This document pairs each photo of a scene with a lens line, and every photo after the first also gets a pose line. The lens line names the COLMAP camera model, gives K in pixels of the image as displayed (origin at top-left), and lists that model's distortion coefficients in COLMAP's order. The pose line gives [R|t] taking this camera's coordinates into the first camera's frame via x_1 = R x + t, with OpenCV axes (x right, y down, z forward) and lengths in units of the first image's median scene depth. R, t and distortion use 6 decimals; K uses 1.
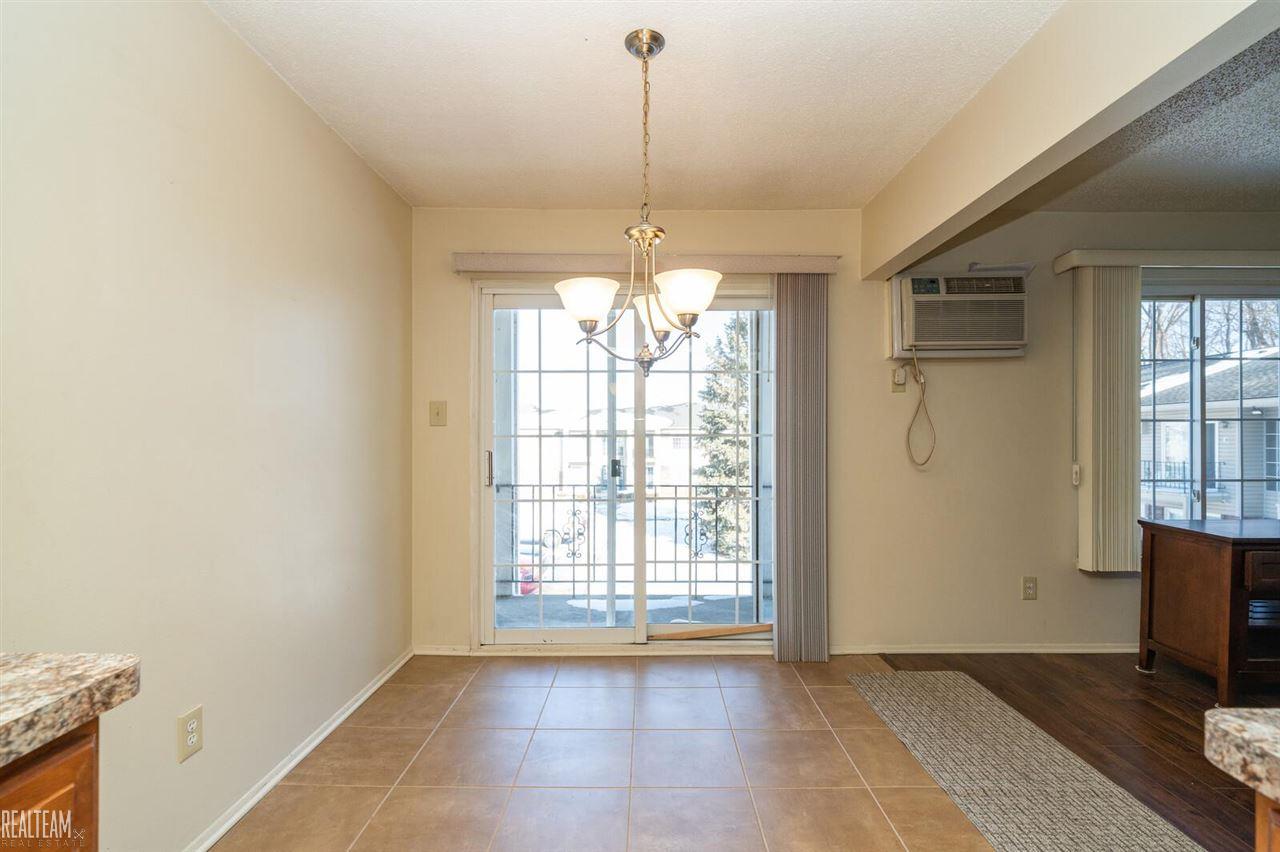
lens RADIAL K [[594.7, 0, 643.0], [0, 594.7, 435.1], [0, 0, 1]] dist [0.002310, -0.001060]
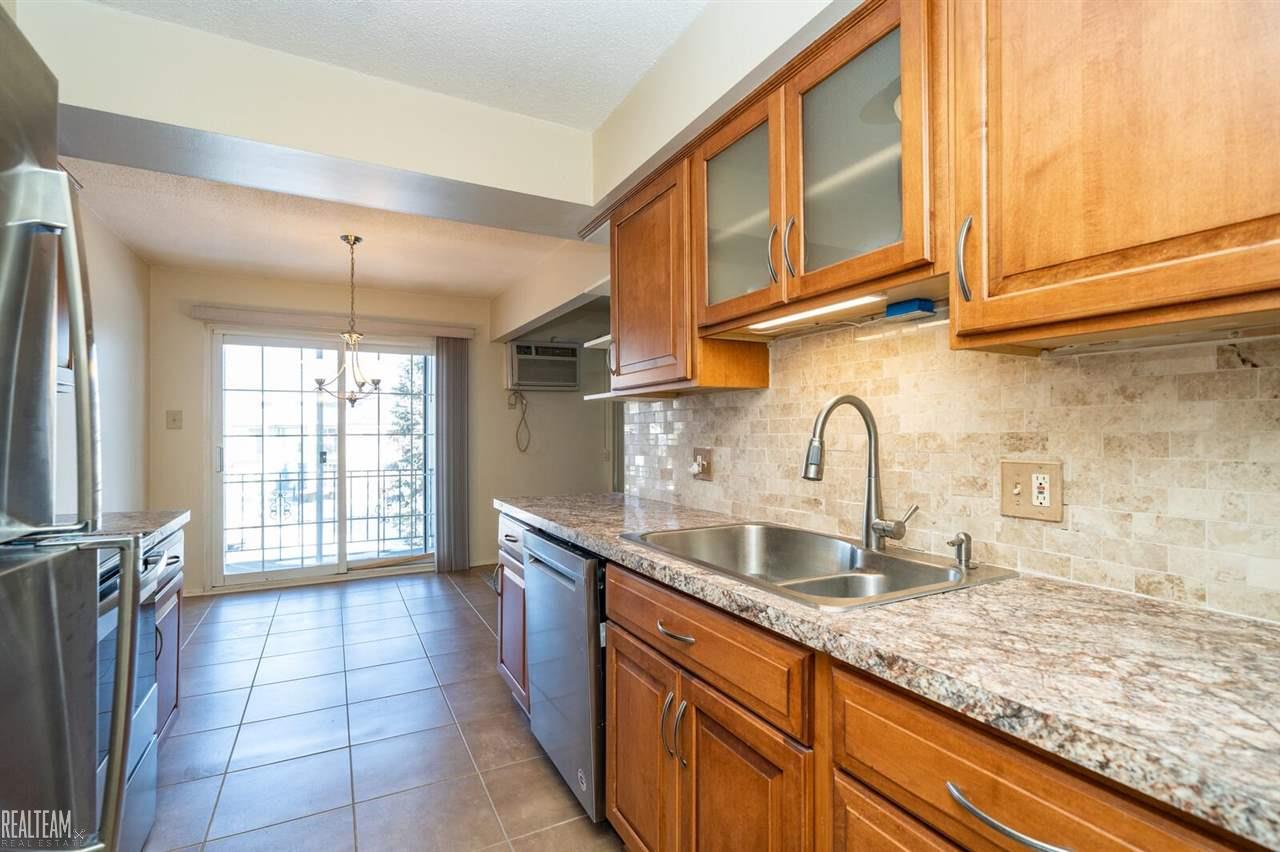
lens RADIAL K [[594.7, 0, 644.5], [0, 594.7, 431.9], [0, 0, 1]] dist [0.002310, -0.001060]
pose [[0.880477, -0.000164, 0.474088, -0.044845], [-0.001585, 0.999993, 0.003289, -0.013793], [-0.474086, -0.003647, 0.880471, -0.692120]]
